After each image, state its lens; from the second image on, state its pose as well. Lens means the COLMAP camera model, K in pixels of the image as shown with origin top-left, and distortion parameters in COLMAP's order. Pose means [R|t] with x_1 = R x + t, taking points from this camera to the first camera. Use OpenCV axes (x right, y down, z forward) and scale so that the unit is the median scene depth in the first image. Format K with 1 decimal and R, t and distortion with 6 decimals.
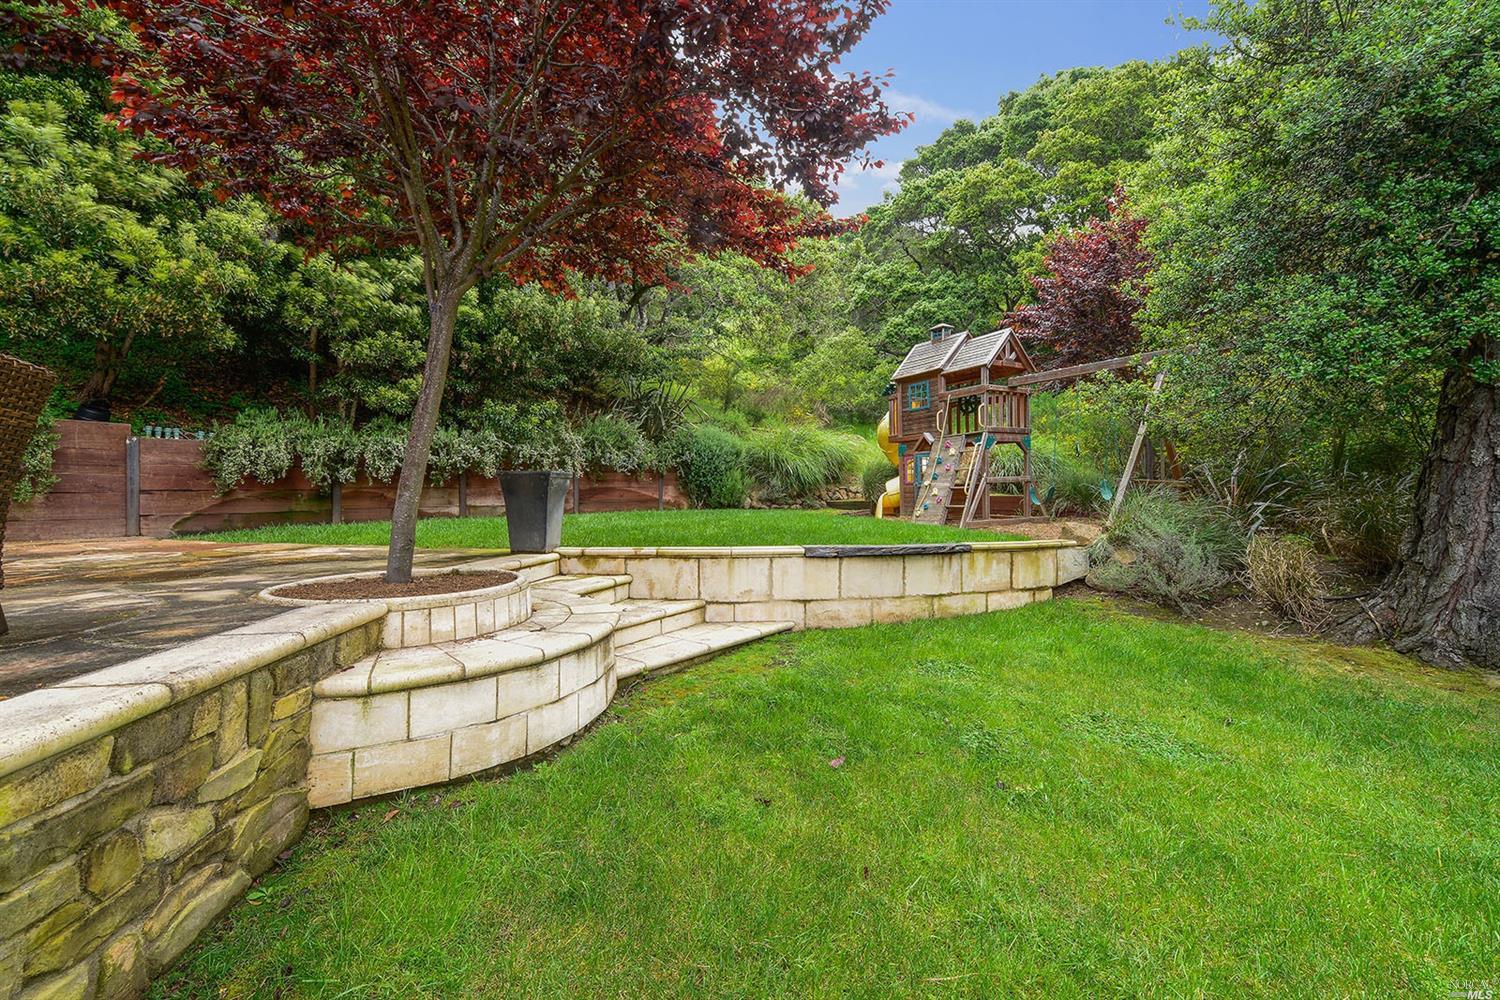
lens RADIAL K [[585.4, 0, 750.6], [0, 585.4, 493.7], [0, 0, 1]] dist [-0.000777, 0.003703]
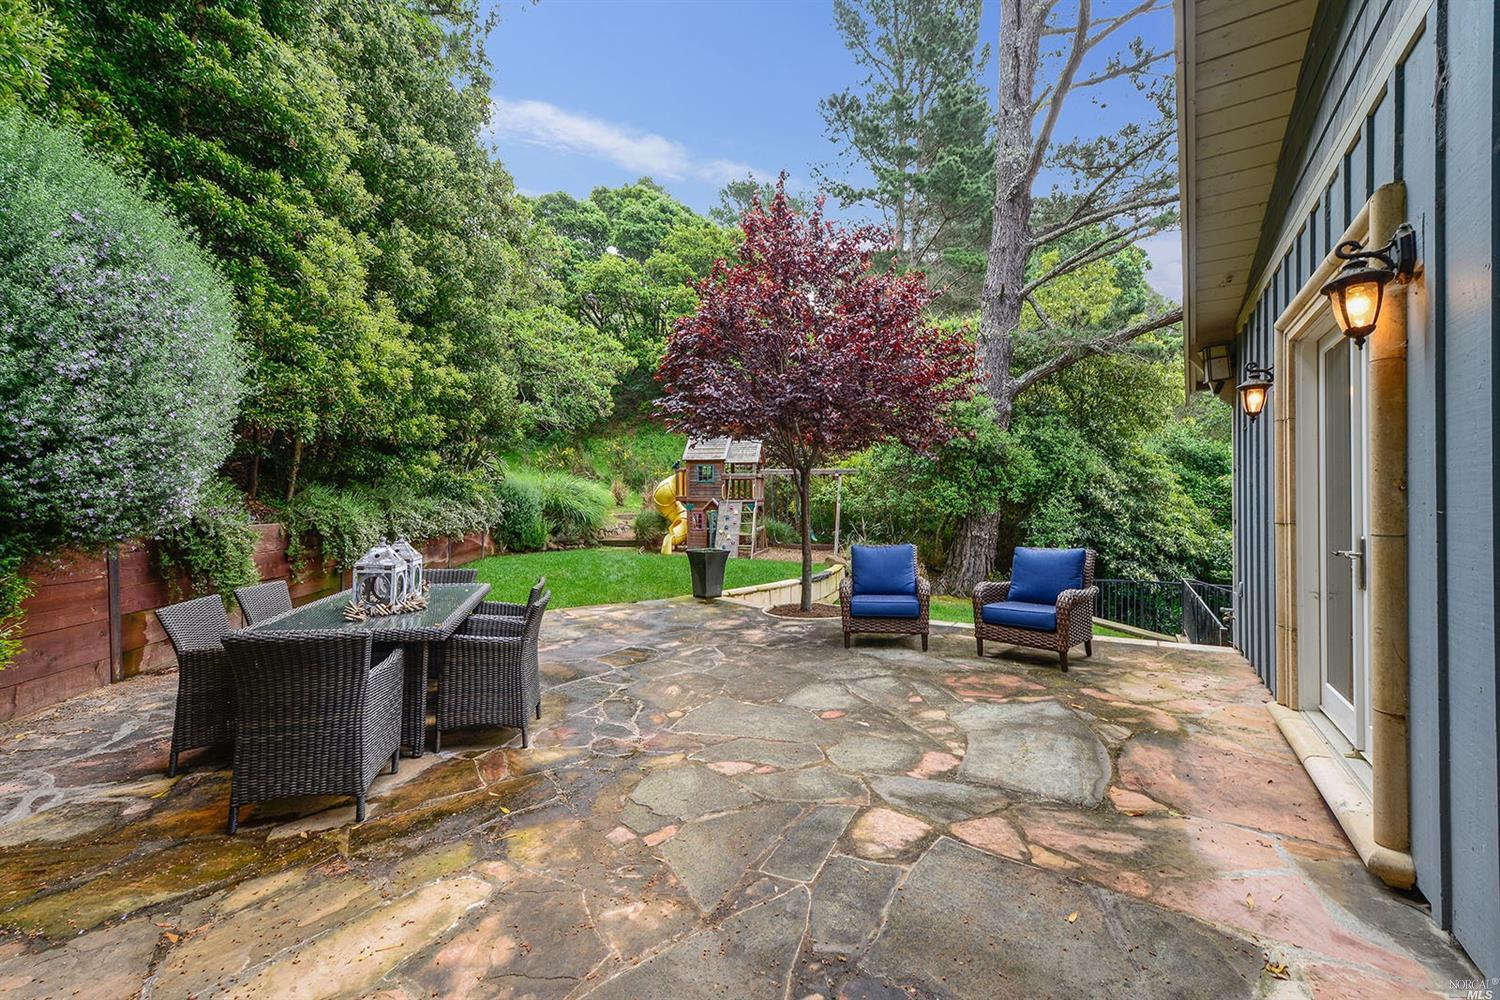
lens RADIAL K [[601.7, 0, 750.0], [0, 601.7, 500.0], [0, 0, 1]] dist [0.002921, 0.000225]
pose [[0.660593, 0.008355, 0.750698, -0.757539], [-0.004075, 0.999963, -0.007543, -0.078877], [-0.750733, 0.001924, 0.660603, -0.121662]]
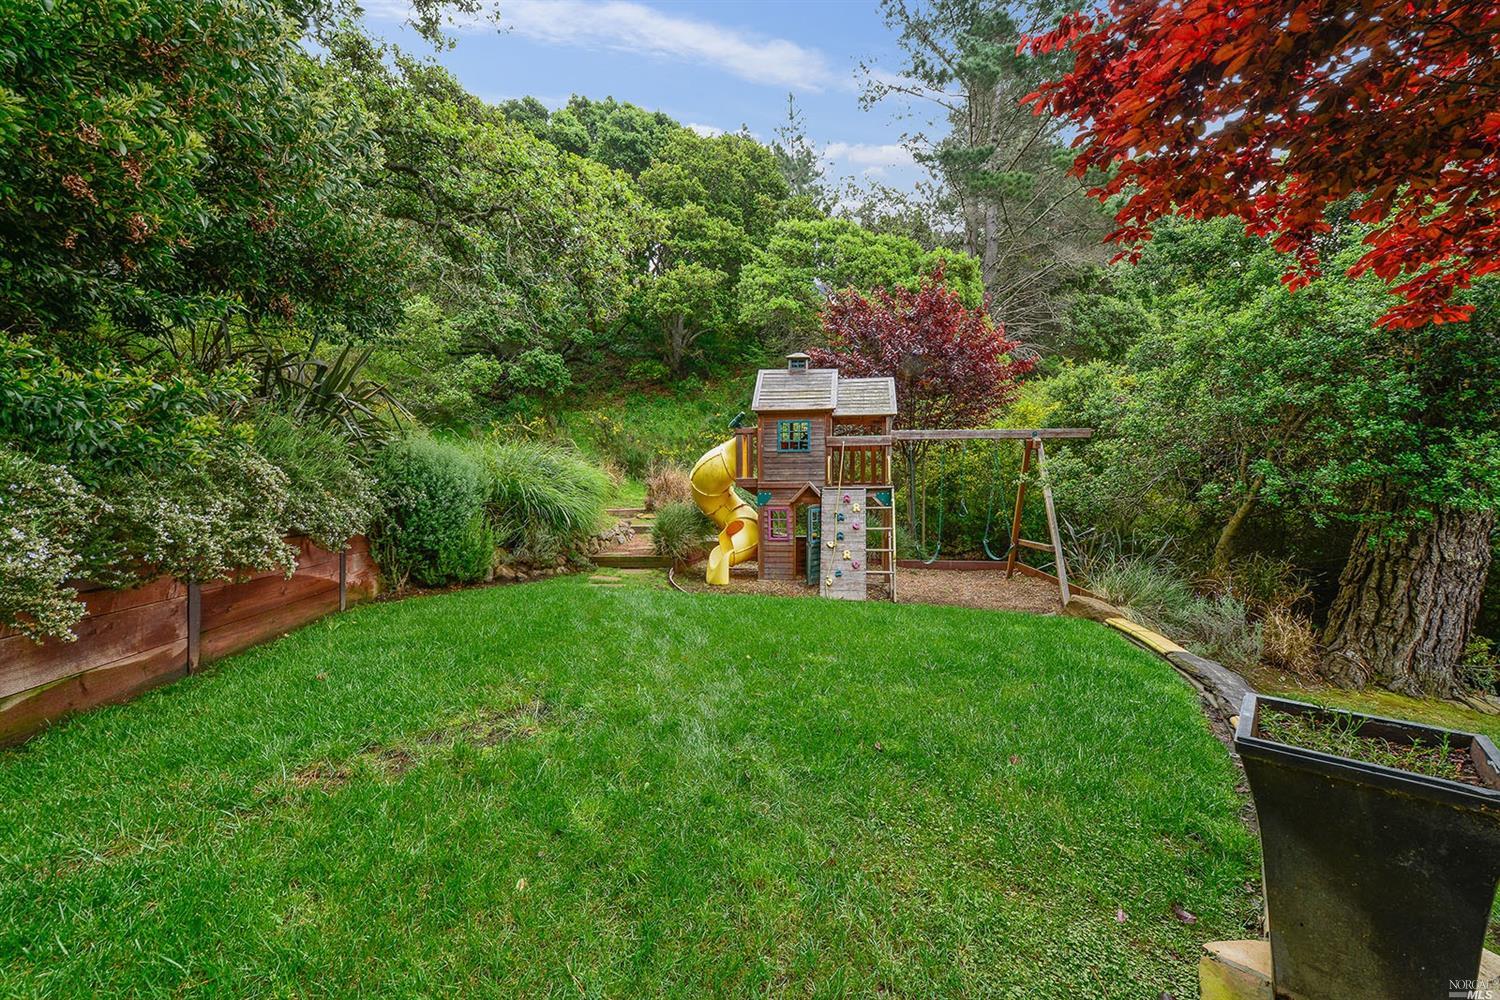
lens RADIAL K [[585.4, 0, 750.6], [0, 585.4, 493.7], [0, 0, 1]] dist [-0.000777, 0.003703]
pose [[0.616864, 0.008089, 0.787028, -0.374875], [-0.005520, 0.999967, -0.005950, -0.073281], [-0.787051, -0.000674, 0.616888, 0.492681]]
